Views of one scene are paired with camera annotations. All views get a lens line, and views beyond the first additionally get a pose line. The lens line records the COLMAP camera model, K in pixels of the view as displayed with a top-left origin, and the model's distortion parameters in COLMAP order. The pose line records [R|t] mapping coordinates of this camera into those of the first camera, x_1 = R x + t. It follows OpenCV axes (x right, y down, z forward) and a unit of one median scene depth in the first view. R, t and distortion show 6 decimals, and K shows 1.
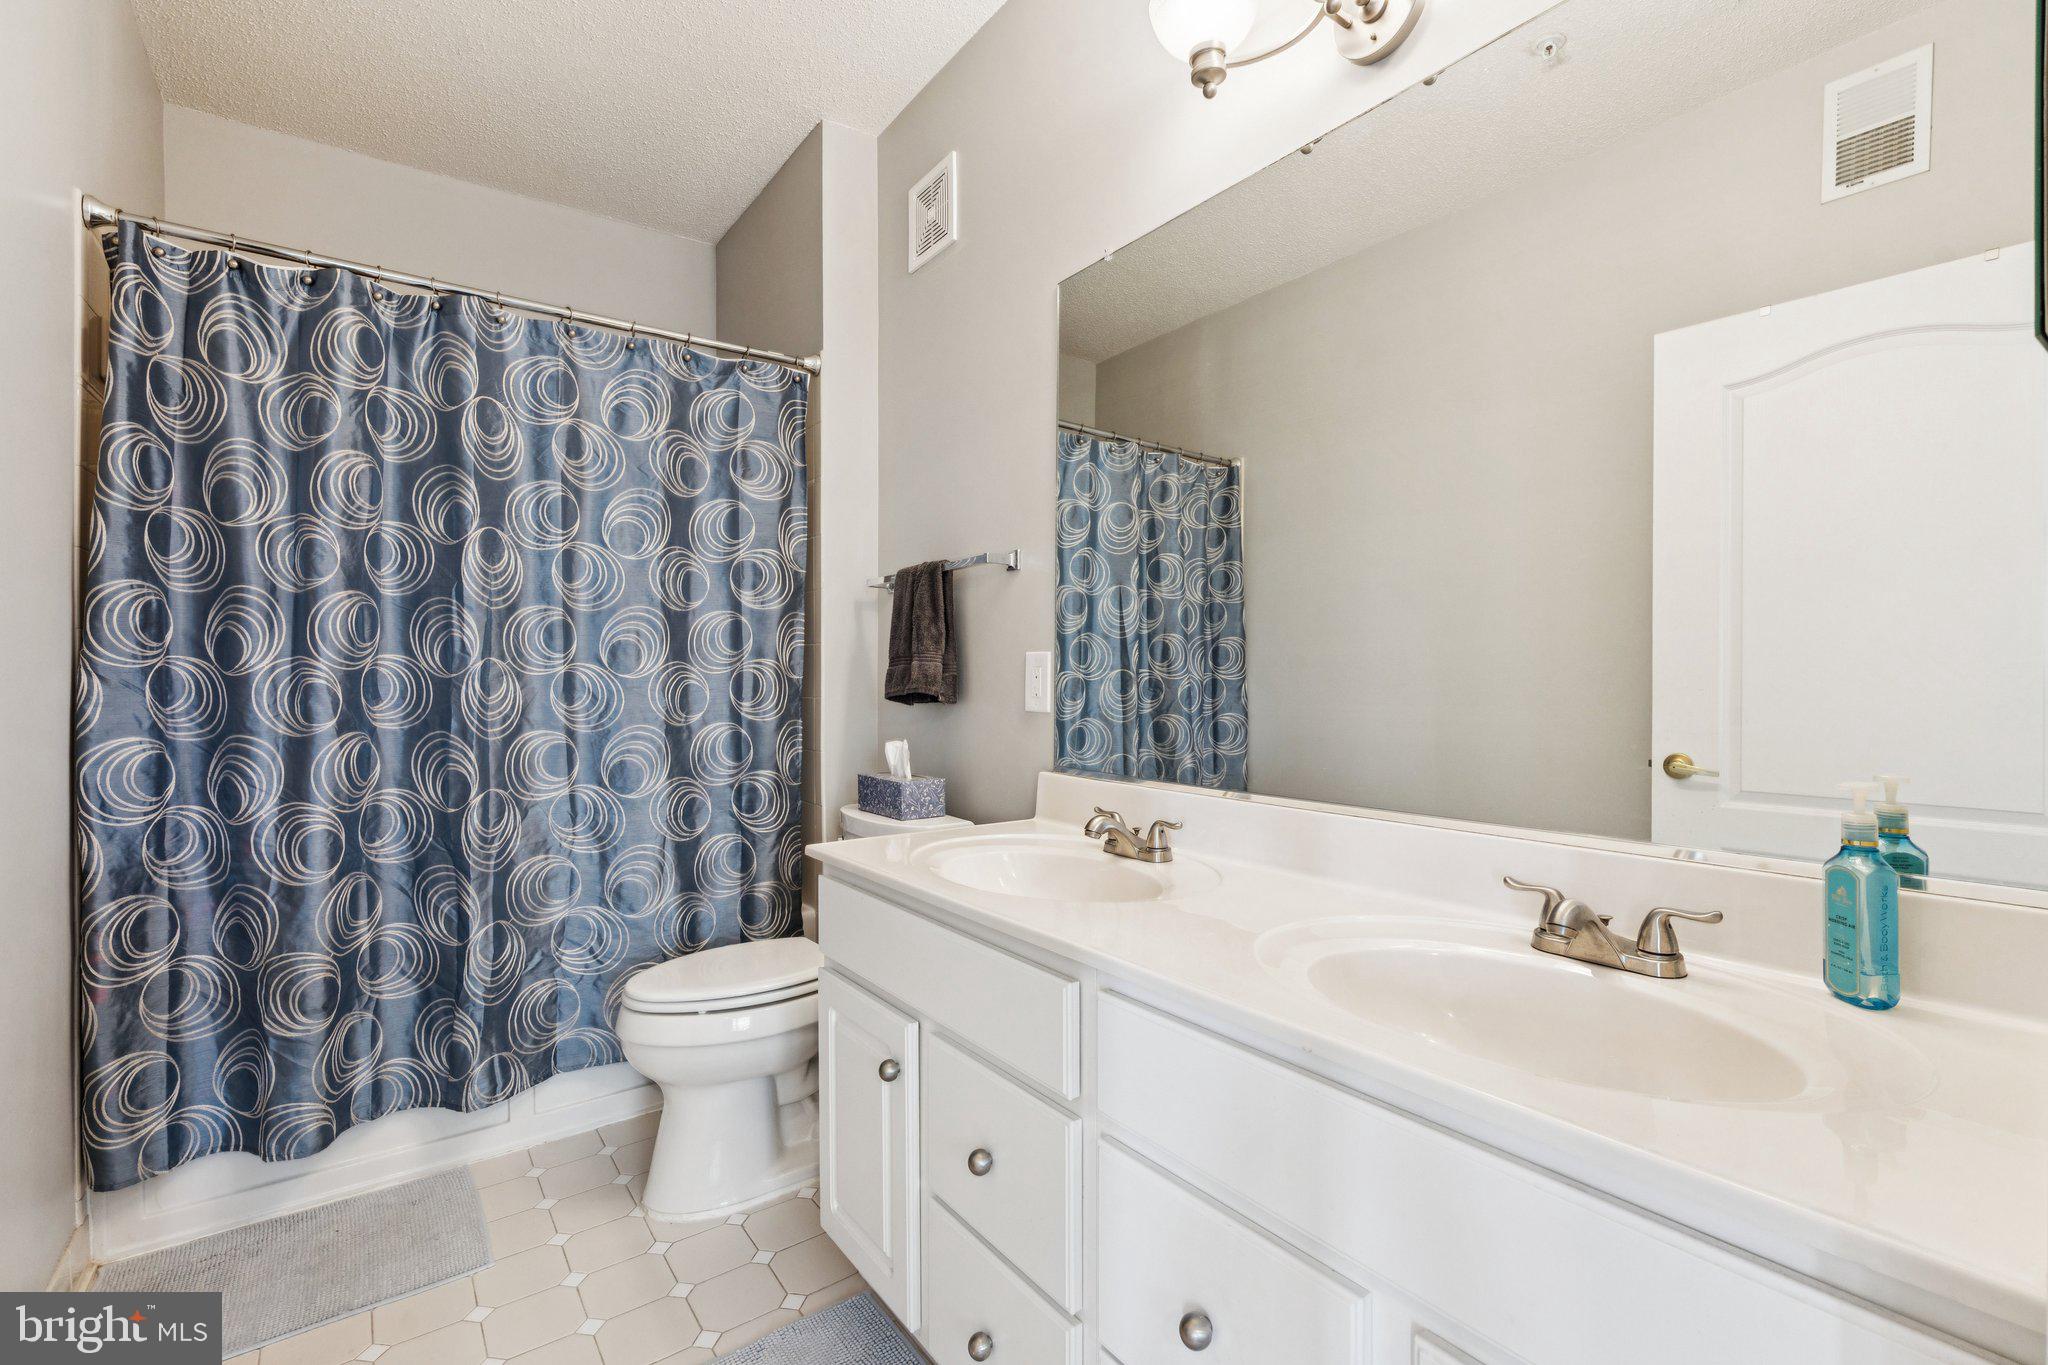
lens RADIAL K [[892.4, 0, 1024.0], [0, 892.4, 682.5], [0, 0, 1]] dist [-0.007067, -0.000553]
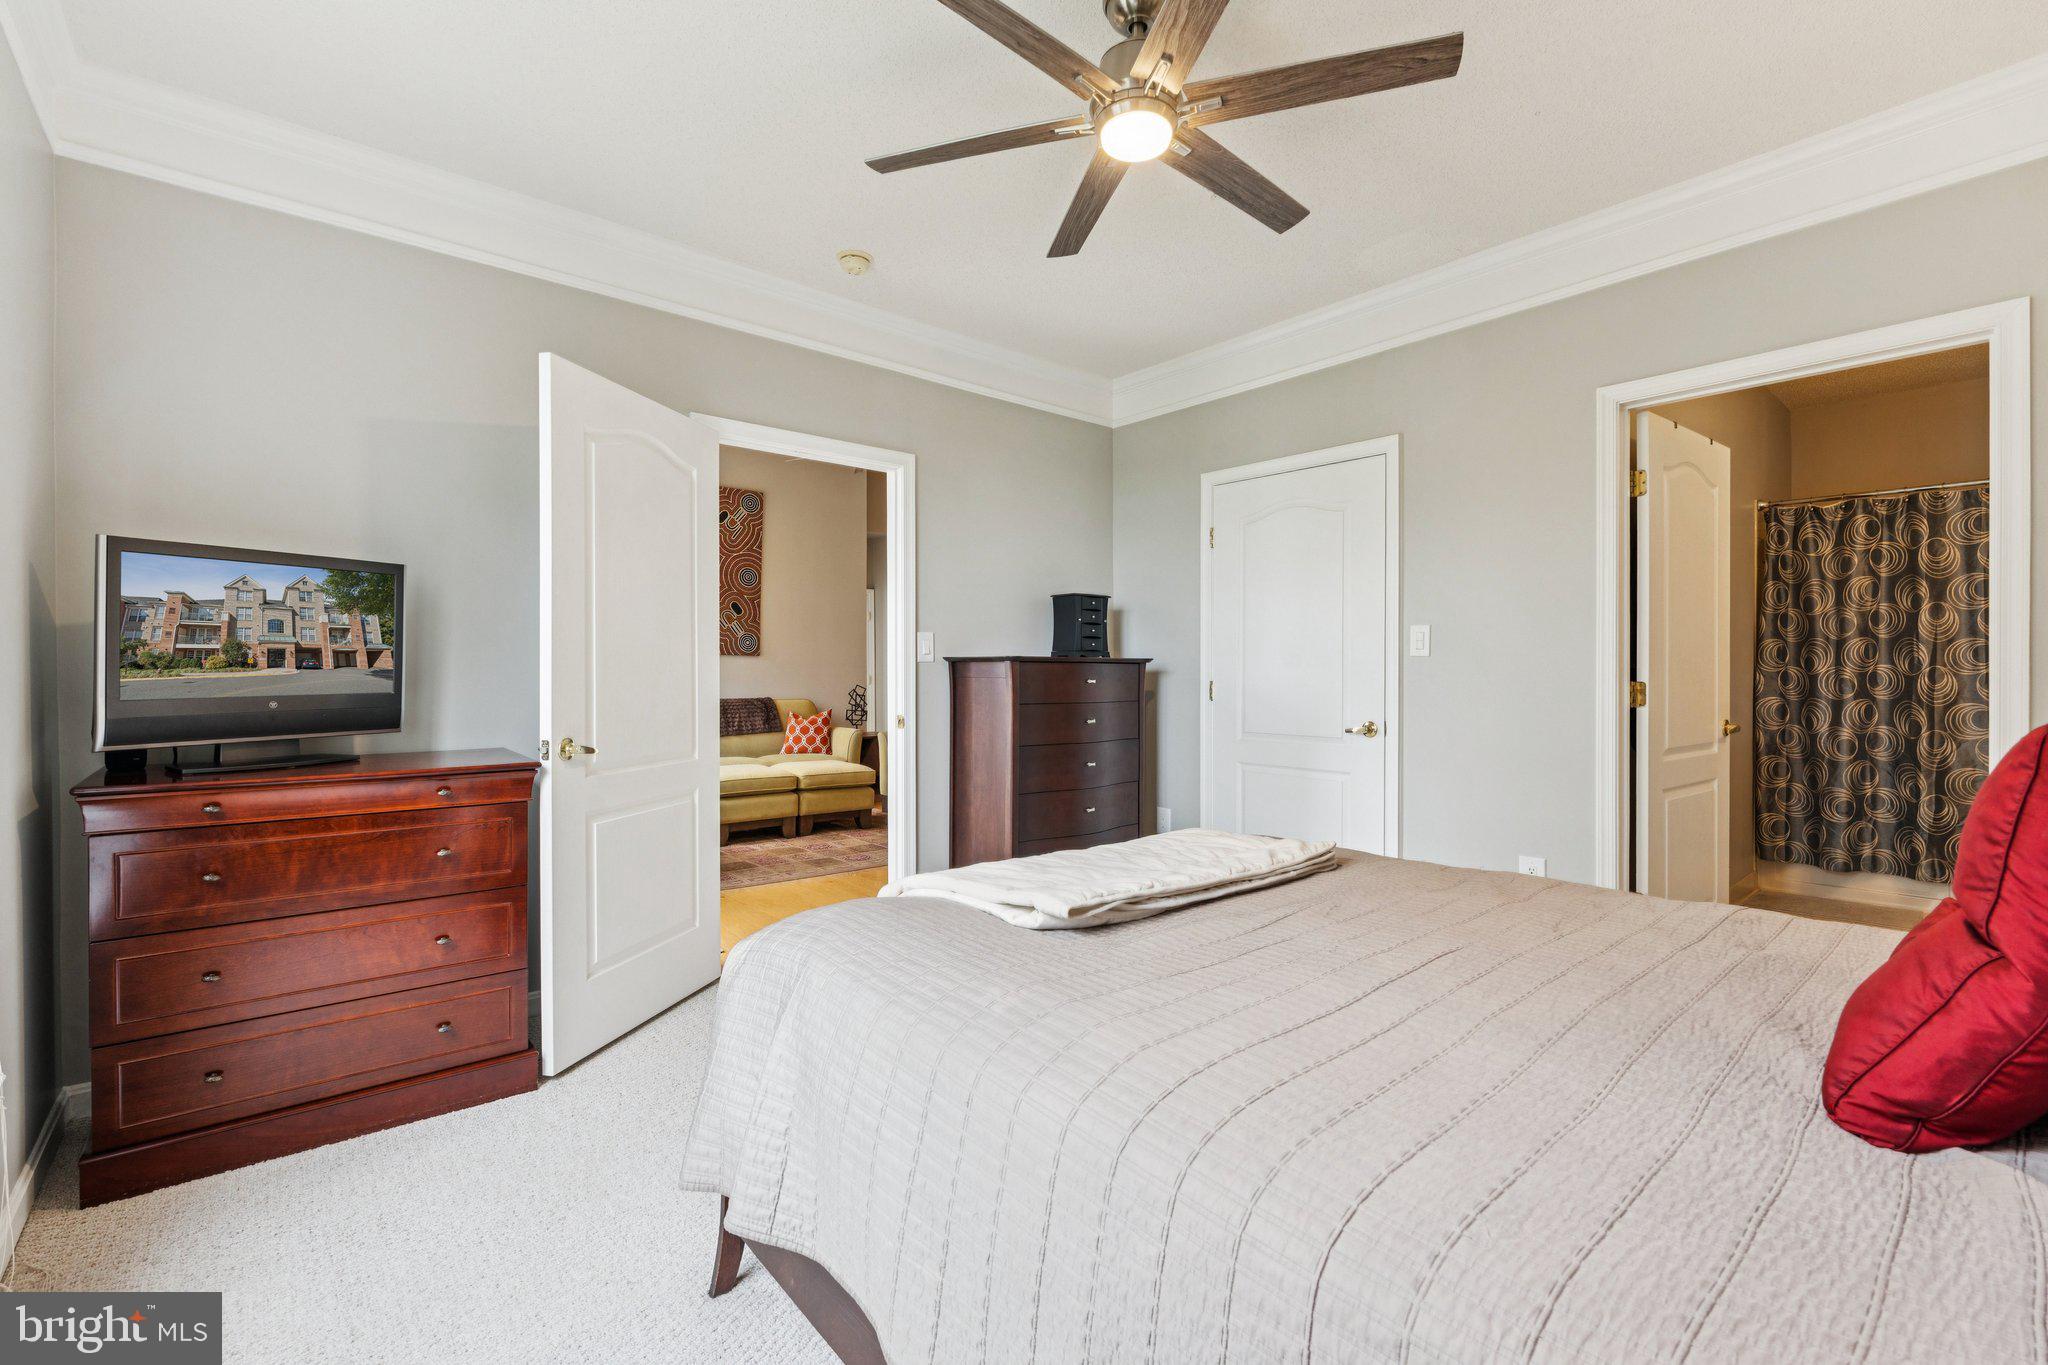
lens RADIAL K [[914.0, 0, 1033.3], [0, 914.0, 667.6], [0, 0, 1]] dist [0.009680, 0.000063]
pose [[0.084443, -0.003189, -0.996423, 1.390027], [-0.006519, 0.999972, -0.003753, -0.002587], [0.996407, 0.006812, 0.084420, -1.294030]]
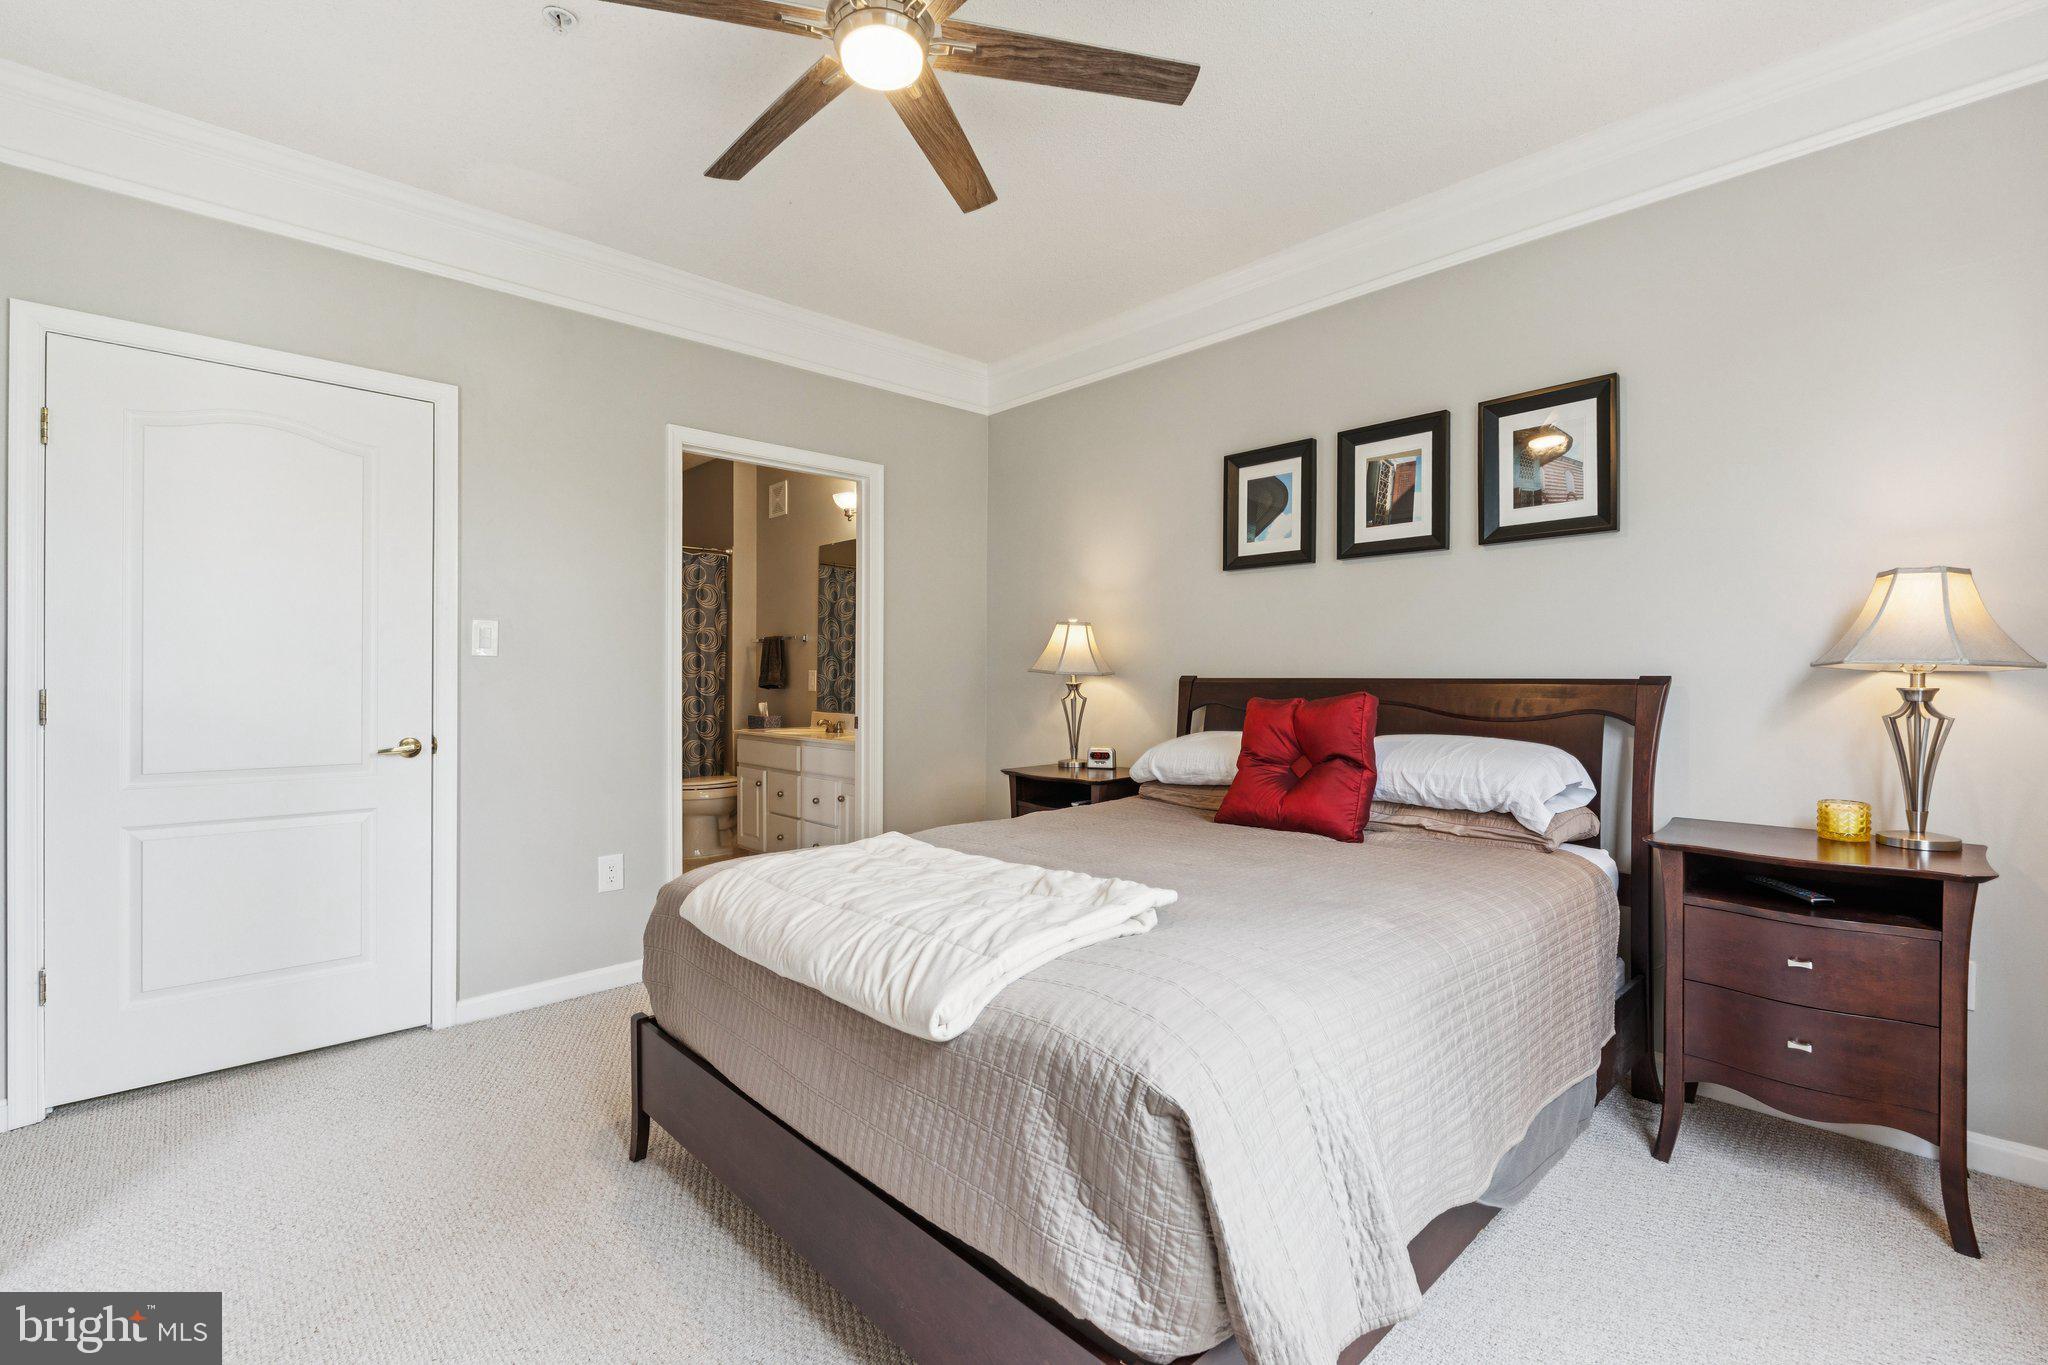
lens RADIAL K [[892.4, 0, 1024.0], [0, 892.4, 682.5], [0, 0, 1]] dist [-0.007067, -0.000553]
pose [[0.991445, 0.005404, 0.130413, 0.328098], [-0.005373, 0.999985, -0.000587, 0.003023], [-0.130414, -0.000118, 0.991460, -2.022506]]
